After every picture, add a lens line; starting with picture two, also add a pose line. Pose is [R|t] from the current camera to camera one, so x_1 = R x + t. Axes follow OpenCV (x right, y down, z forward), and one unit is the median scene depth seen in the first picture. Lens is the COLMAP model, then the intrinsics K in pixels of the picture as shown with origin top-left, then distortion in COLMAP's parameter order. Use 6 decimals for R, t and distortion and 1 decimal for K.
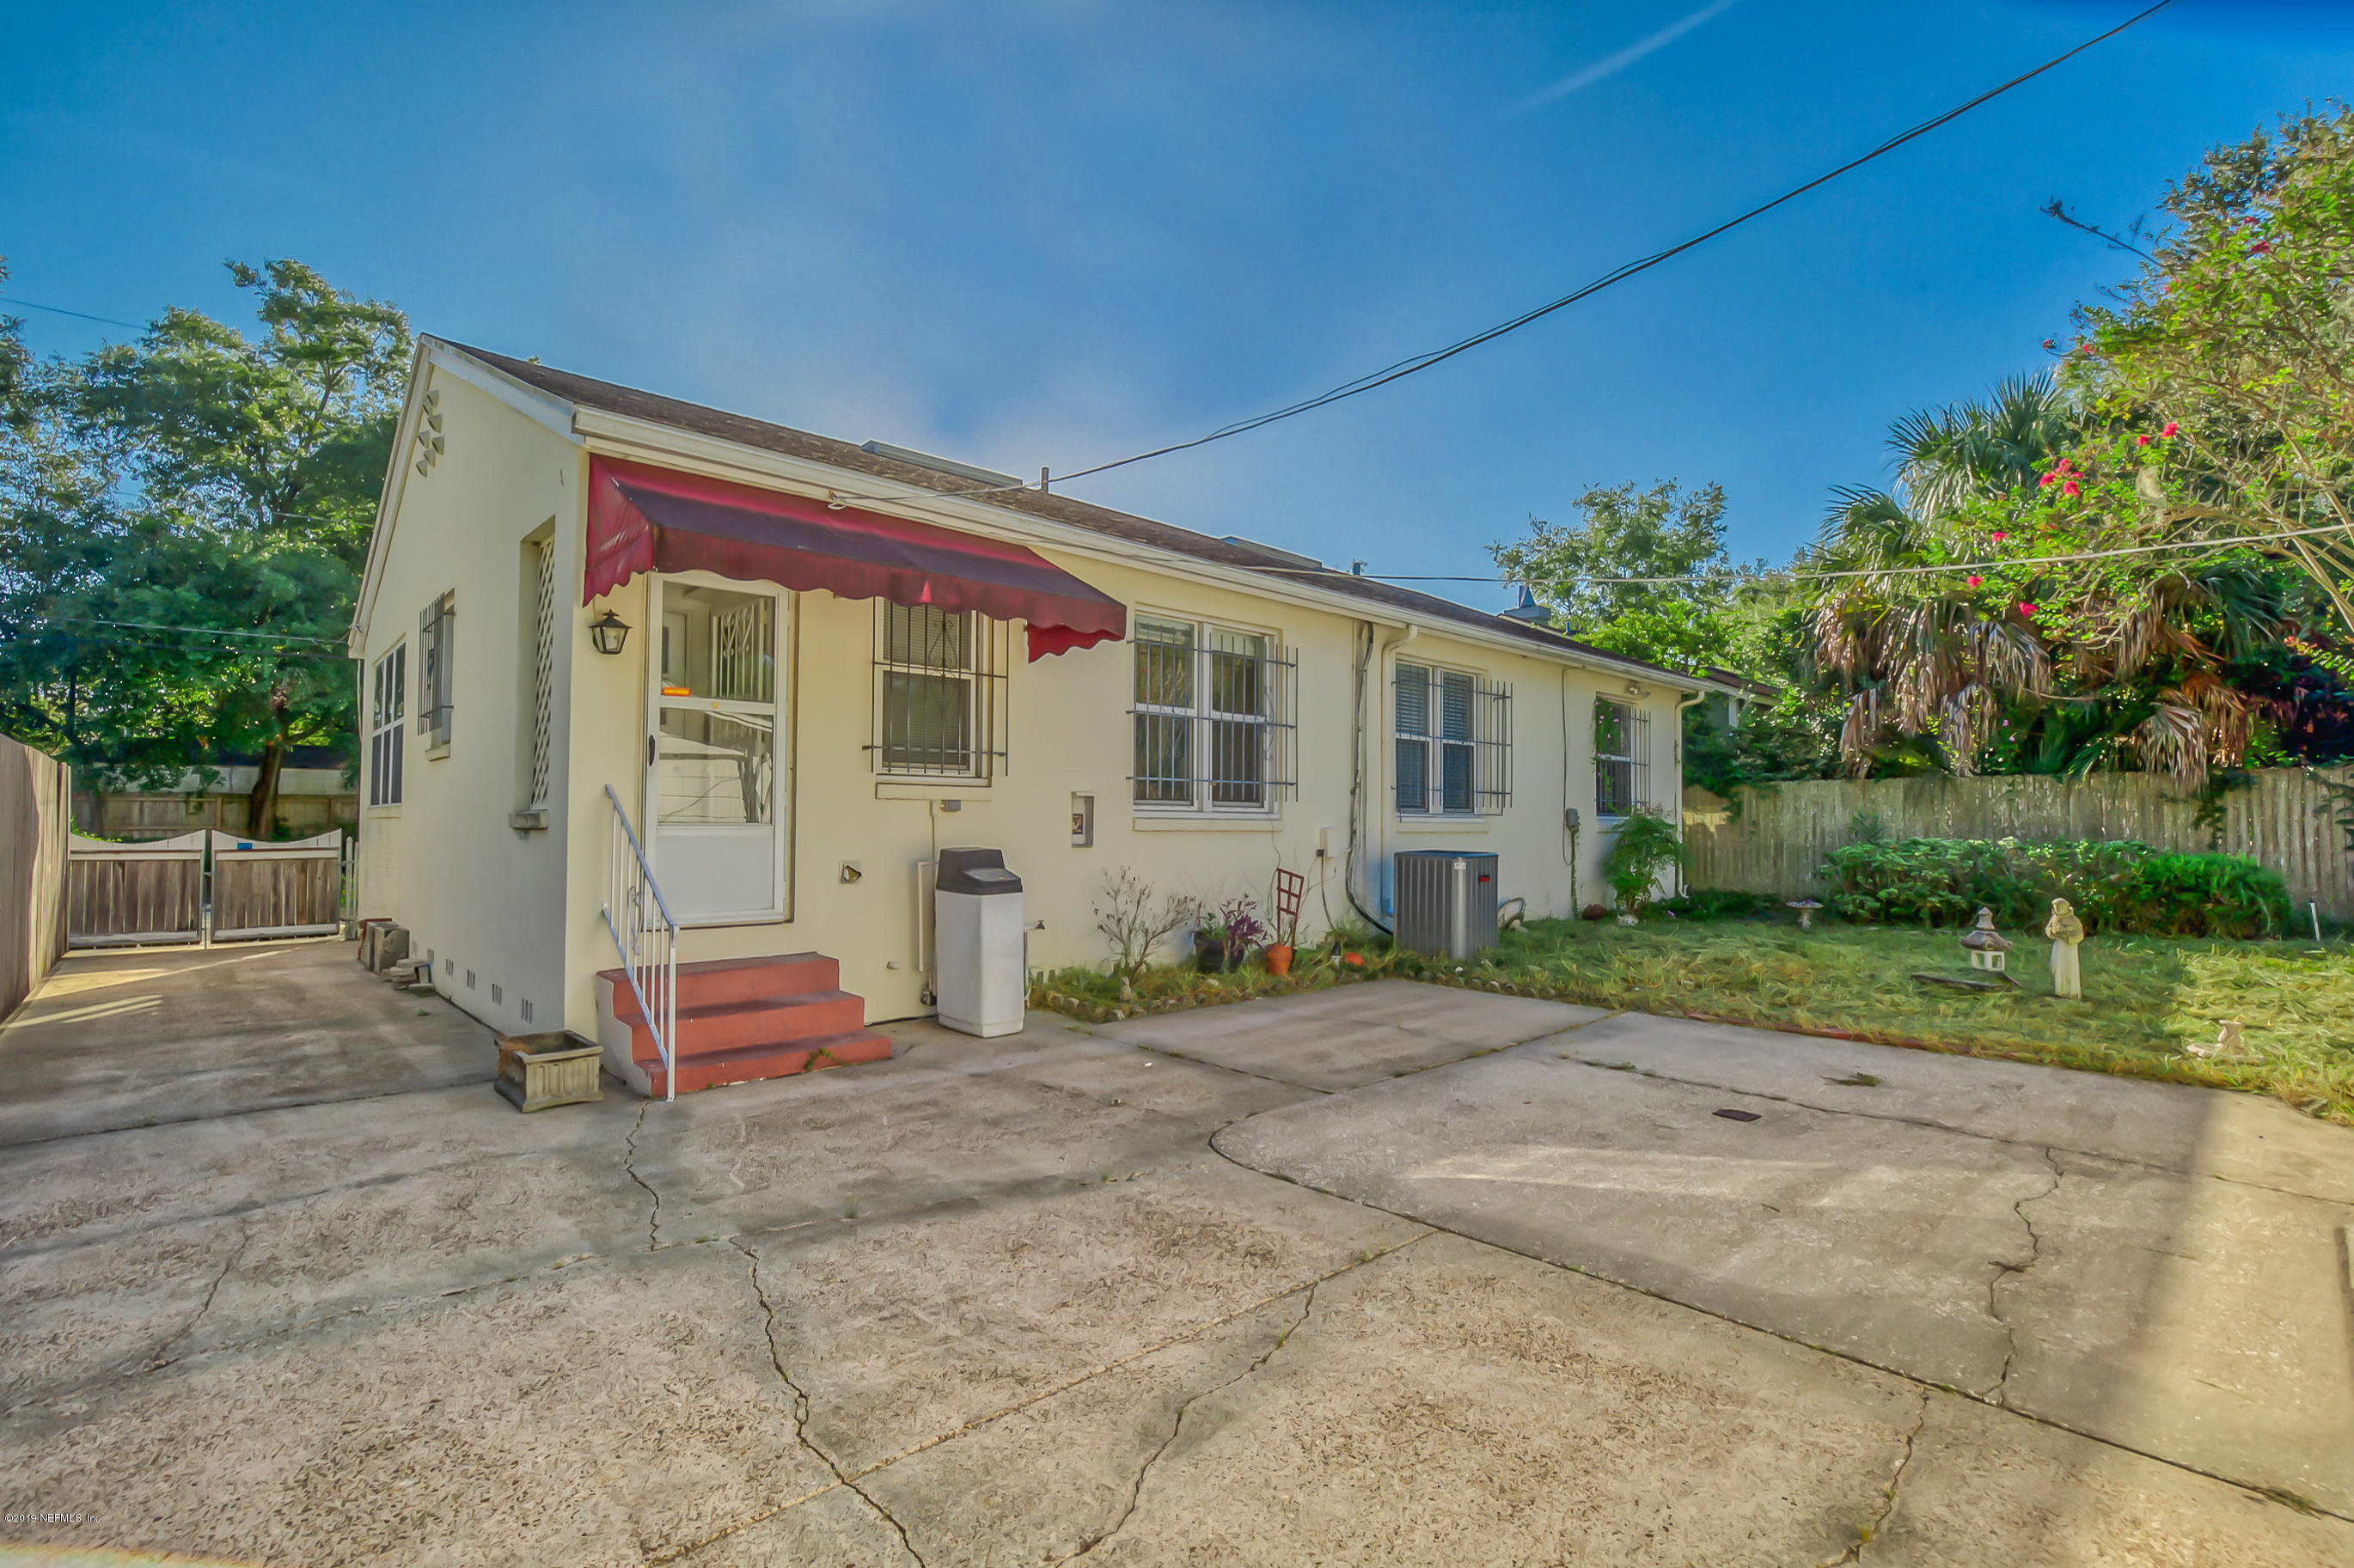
lens RADIAL K [[1076.2, 0, 1174.2], [0, 1076.2, 814.5], [0, 0, 1]] dist [-0.021077, 0.006780]
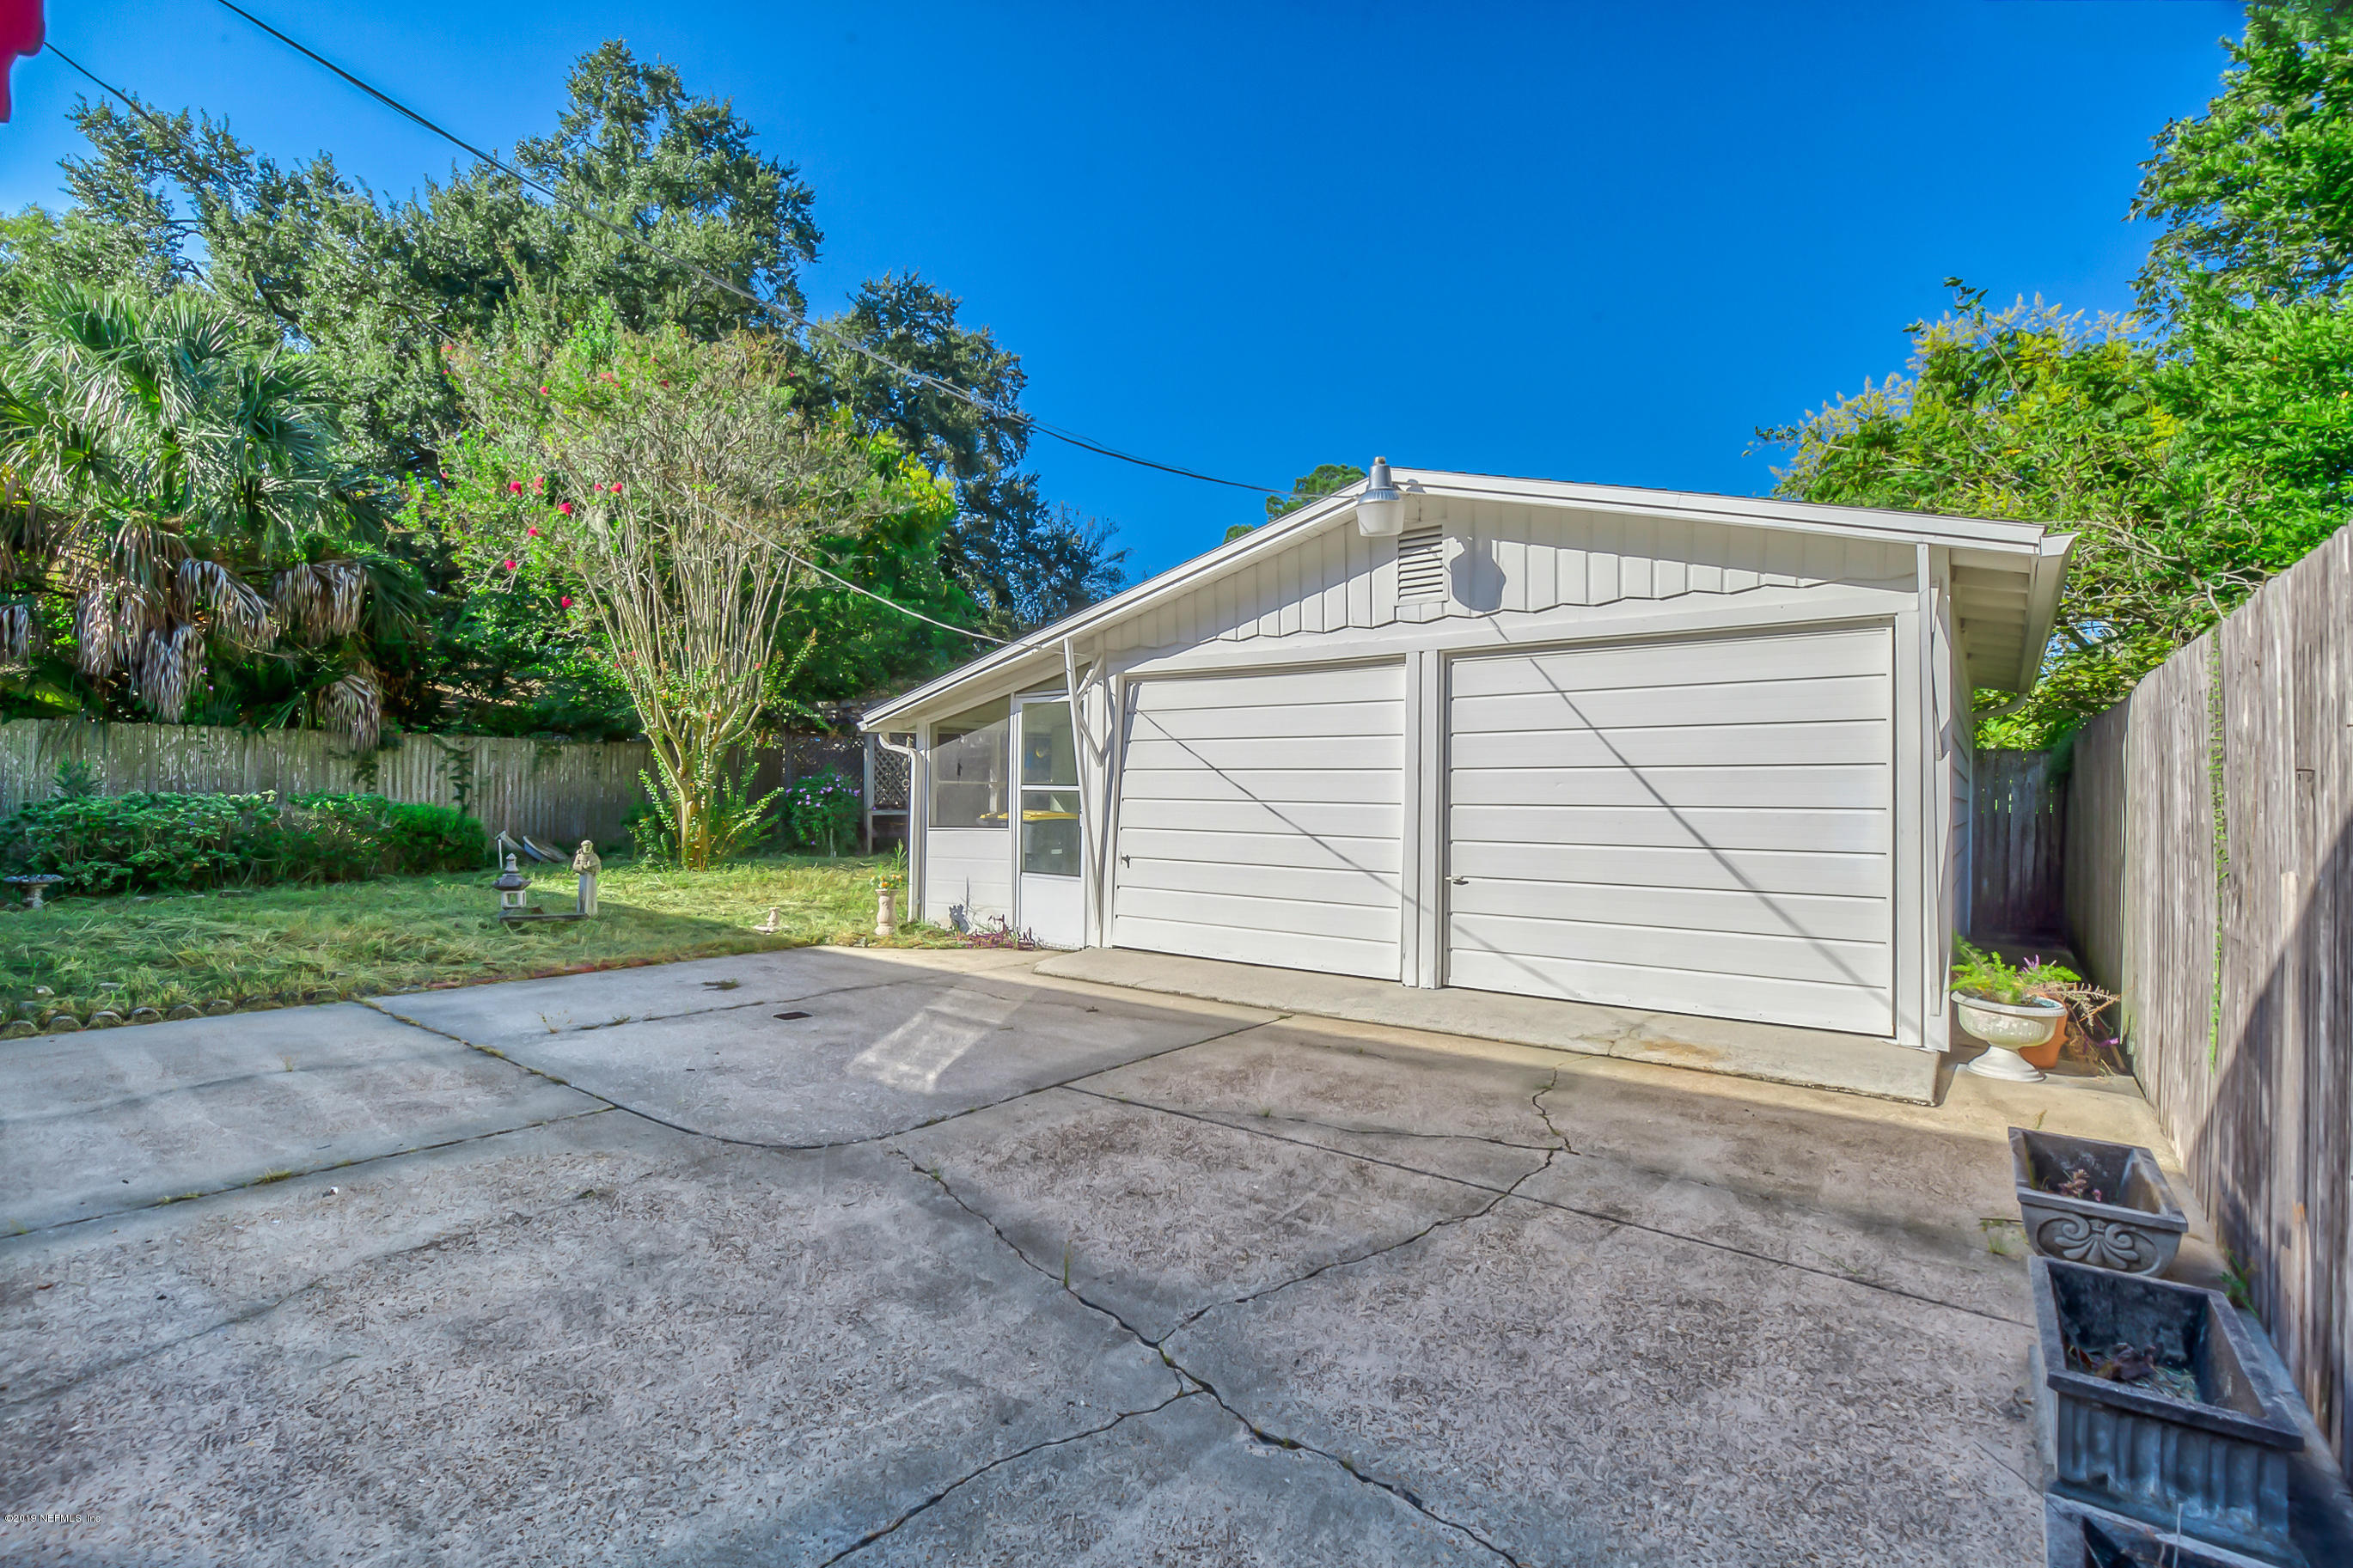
lens RADIAL K [[1104.0, 0, 1176.5], [0, 1104.0, 784.0], [0, 0, 1]] dist [-0.017156, 0.000305]
pose [[-0.171711, 0.000832, 0.985147, -1.019499], [-0.019036, 0.999810, -0.004163, 0.008635], [-0.984963, -0.019468, -0.171663, 0.977032]]
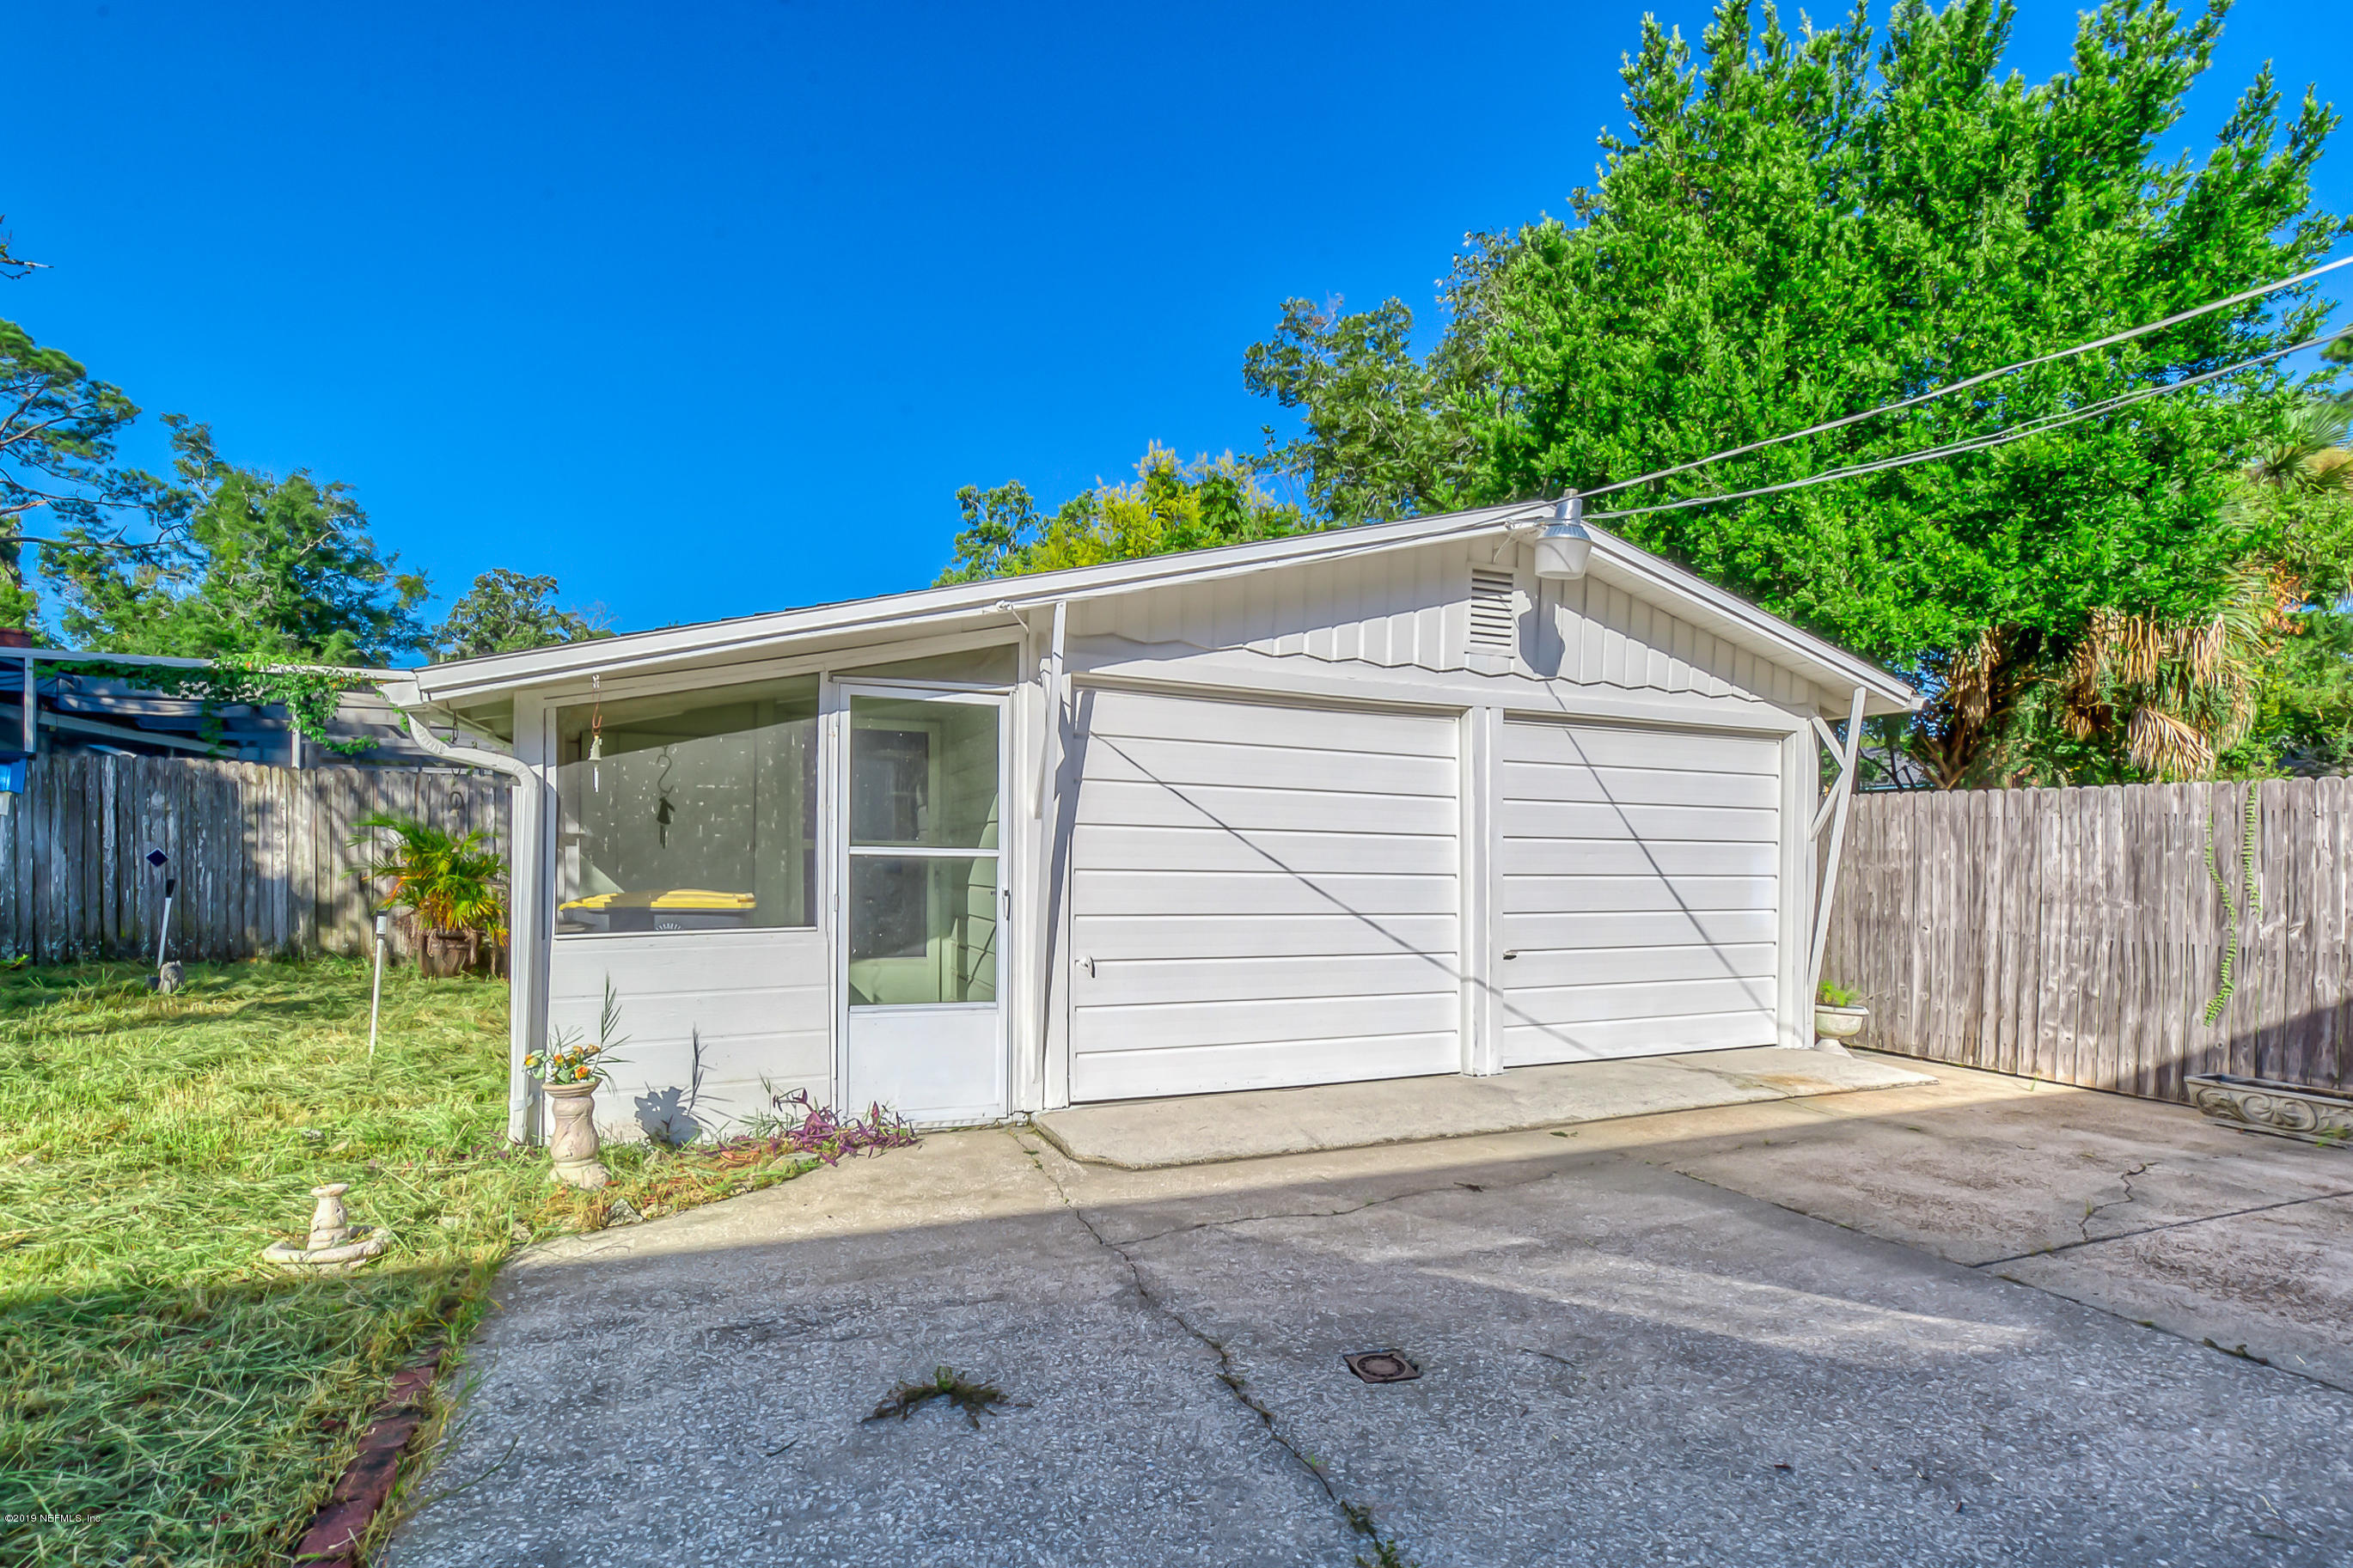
lens RADIAL K [[1127.4, 0, 1202.4], [0, 1127.4, 851.2], [0, 0, 1]] dist [-0.004781, -0.000462]
pose [[-0.947006, -0.015766, 0.320829, 0.536013], [-0.021652, 0.999656, -0.014788, 0.025050], [-0.320485, -0.020951, -0.947022, 1.992608]]
